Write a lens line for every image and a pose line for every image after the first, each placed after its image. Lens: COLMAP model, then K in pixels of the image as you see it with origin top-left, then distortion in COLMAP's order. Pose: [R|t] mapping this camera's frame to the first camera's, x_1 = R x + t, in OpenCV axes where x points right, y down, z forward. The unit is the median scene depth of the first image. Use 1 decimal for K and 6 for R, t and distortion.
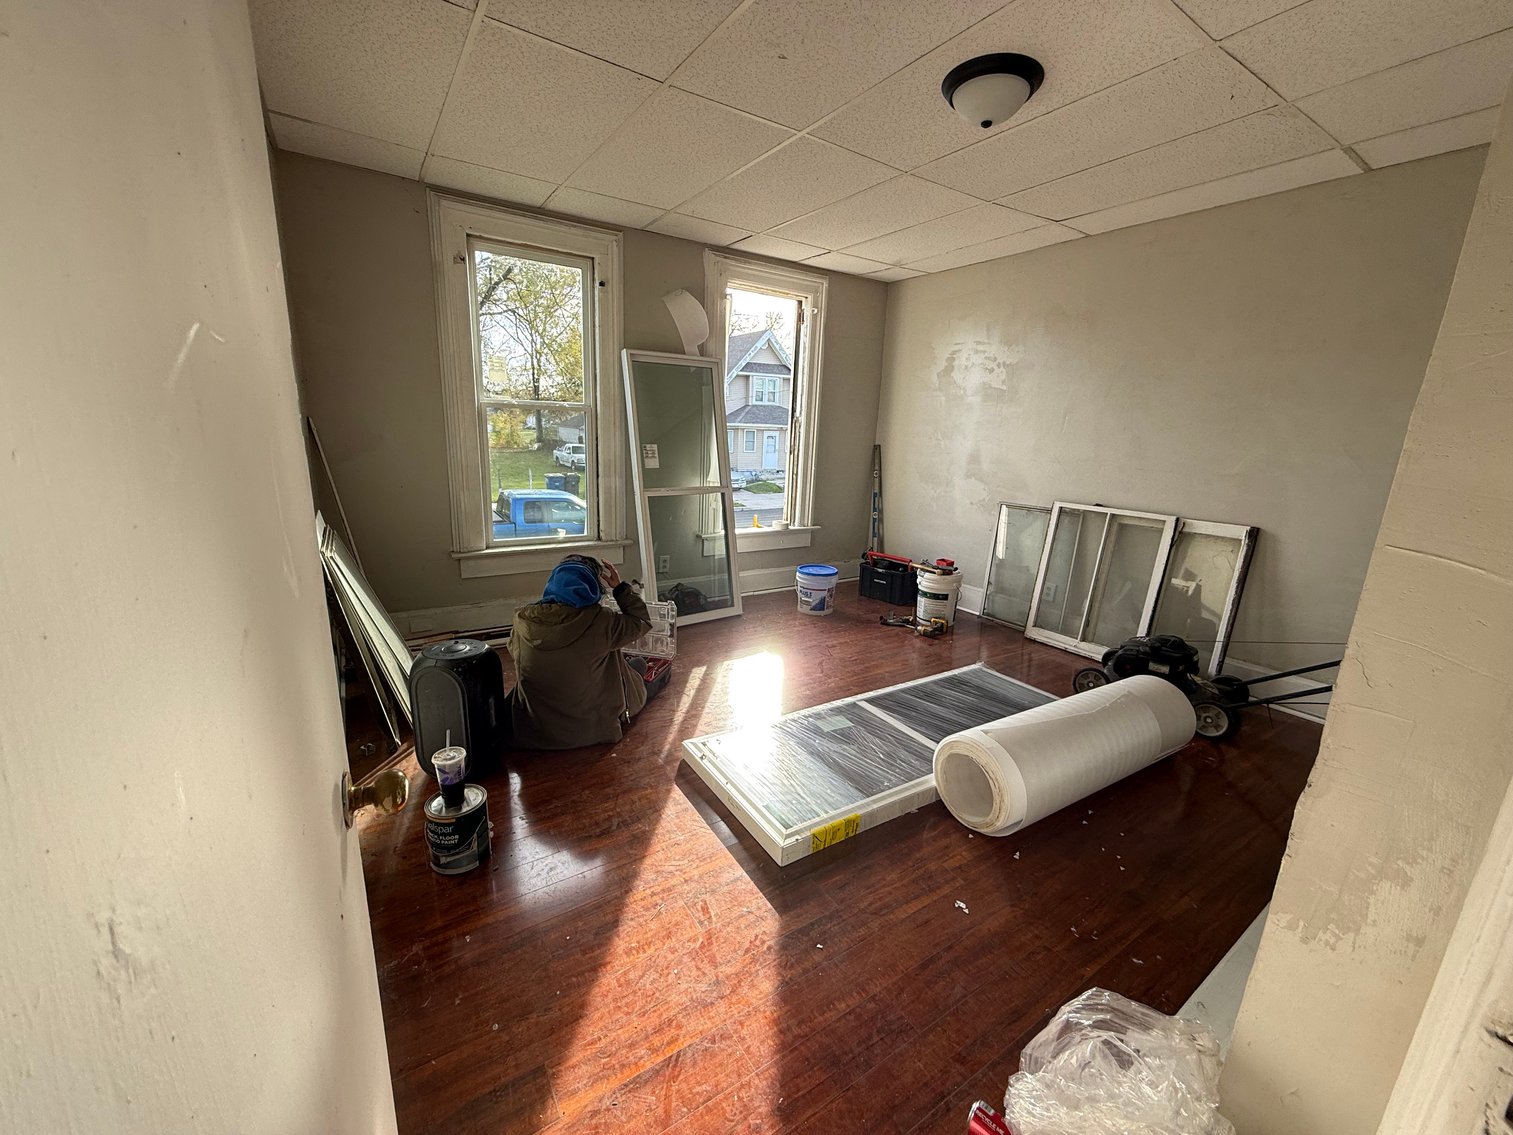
lens RADIAL K [[602.5, 0, 753.6], [0, 602.5, 575.5], [0, 0, 1]] dist [0.000366, 0.000031]
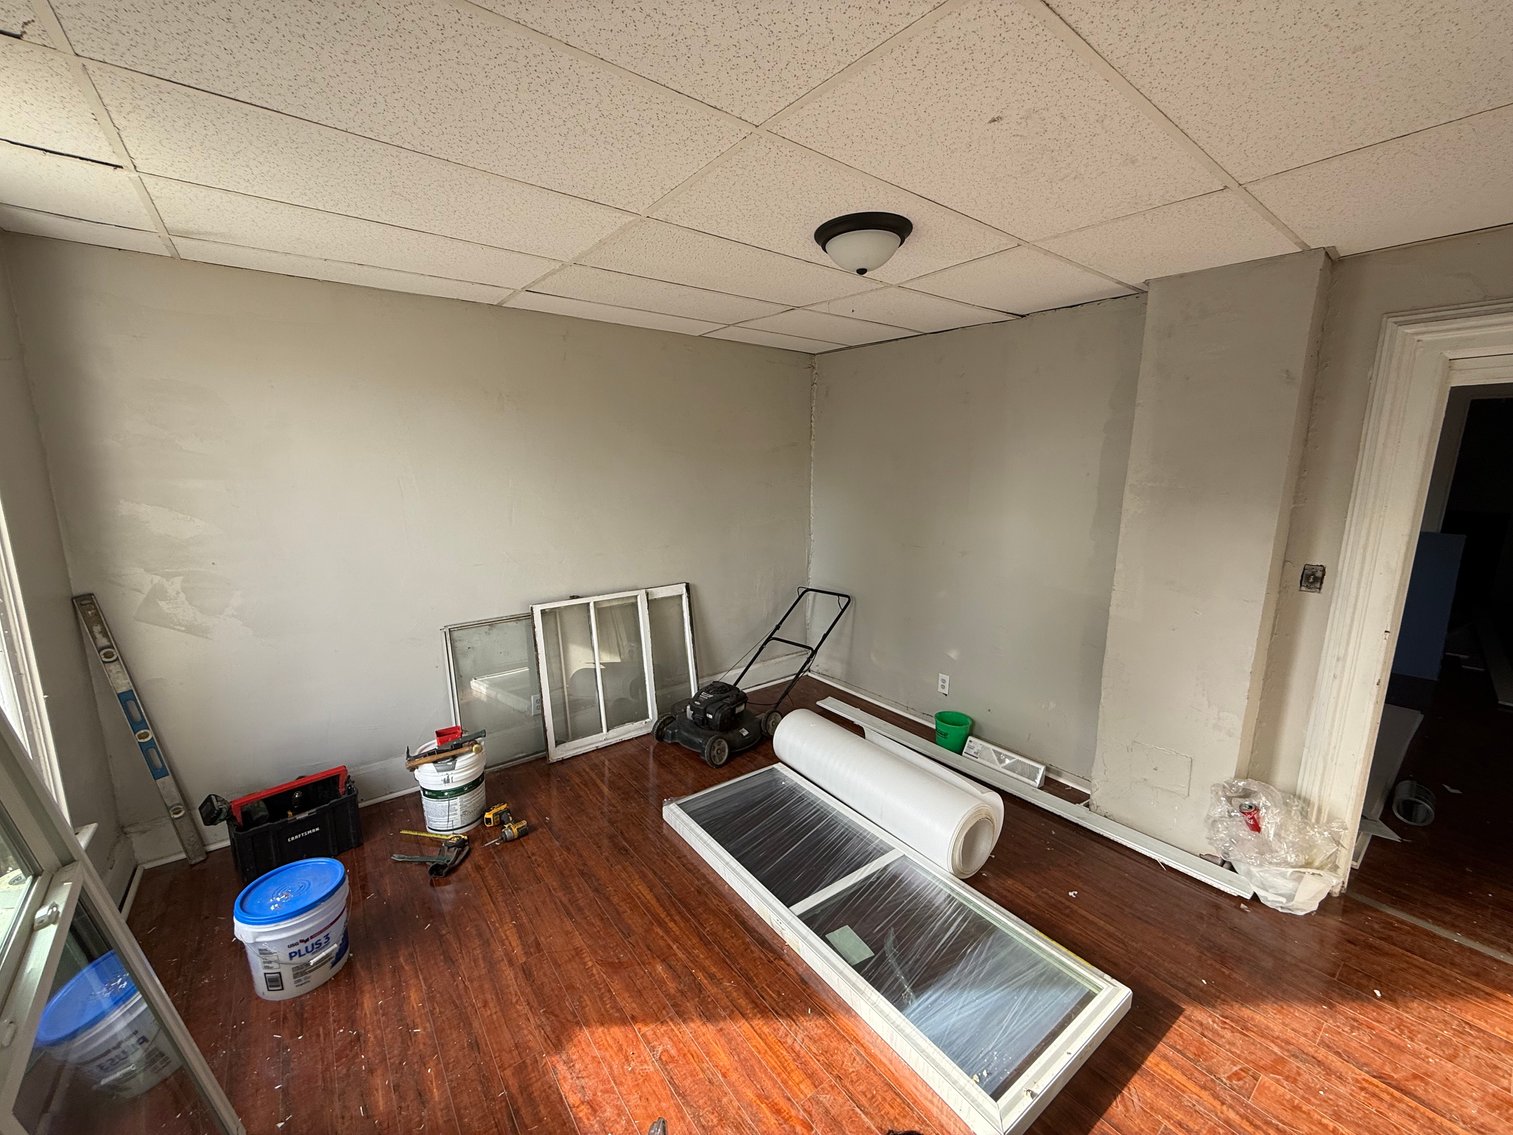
lens RADIAL K [[602.5, 0, 759.2], [0, 602.5, 570.7], [0, 0, 1]] dist [0.000366, 0.000031]
pose [[-0.091520, -0.213250, 0.972702, -0.368468], [0.230471, 0.945744, 0.229024, -0.300109], [-0.968766, 0.245140, -0.037407, 0.723252]]
